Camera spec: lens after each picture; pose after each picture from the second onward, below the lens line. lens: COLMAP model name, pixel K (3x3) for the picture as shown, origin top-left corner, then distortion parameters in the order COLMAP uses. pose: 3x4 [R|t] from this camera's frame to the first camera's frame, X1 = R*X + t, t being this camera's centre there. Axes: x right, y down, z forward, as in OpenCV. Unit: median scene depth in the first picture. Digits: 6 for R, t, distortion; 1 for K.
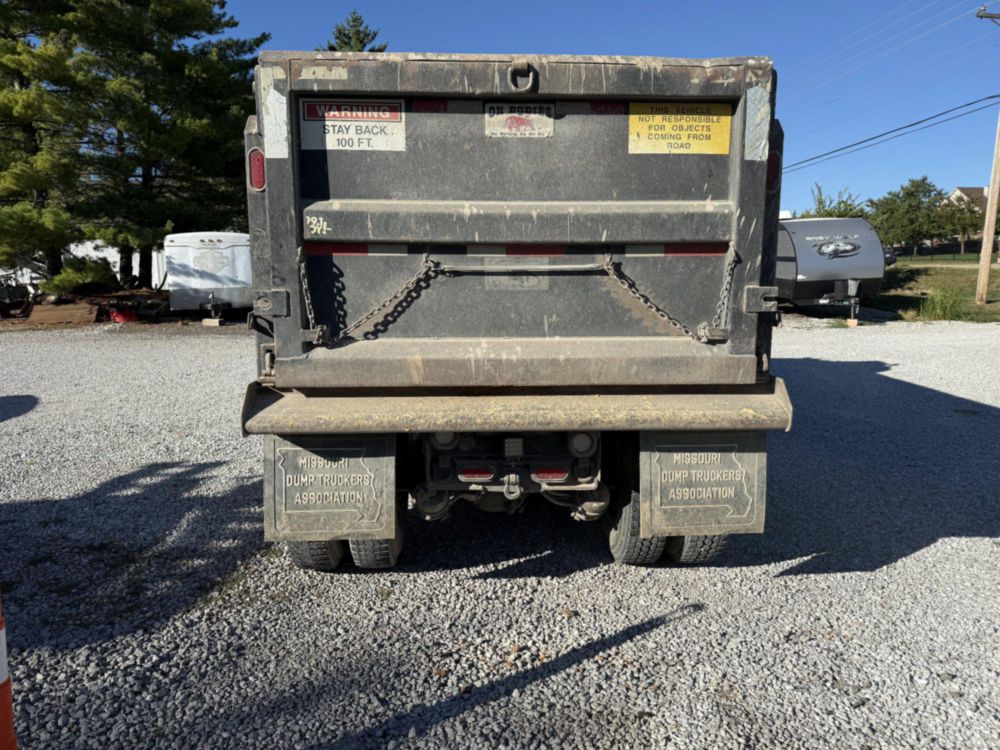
lens RADIAL K [[690.9, 0, 493.2], [0, 690.9, 389.1], [0, 0, 1]] dist [0.124955, -0.196788]
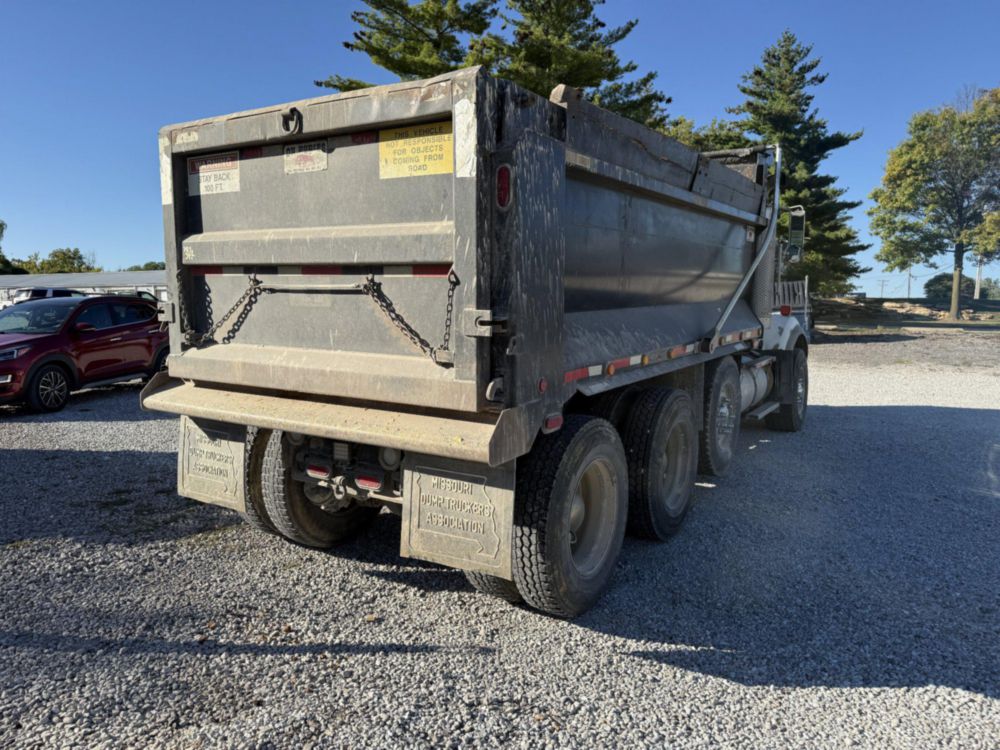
lens RADIAL K [[690.9, 0, 493.2], [0, 690.9, 389.1], [0, 0, 1]] dist [0.124955, -0.196788]
pose [[0.820956, 0.086450, -0.564410, 0.927514], [-0.108104, 0.994127, -0.004972, -0.037031], [0.560665, 0.065097, 0.825480, 0.249734]]
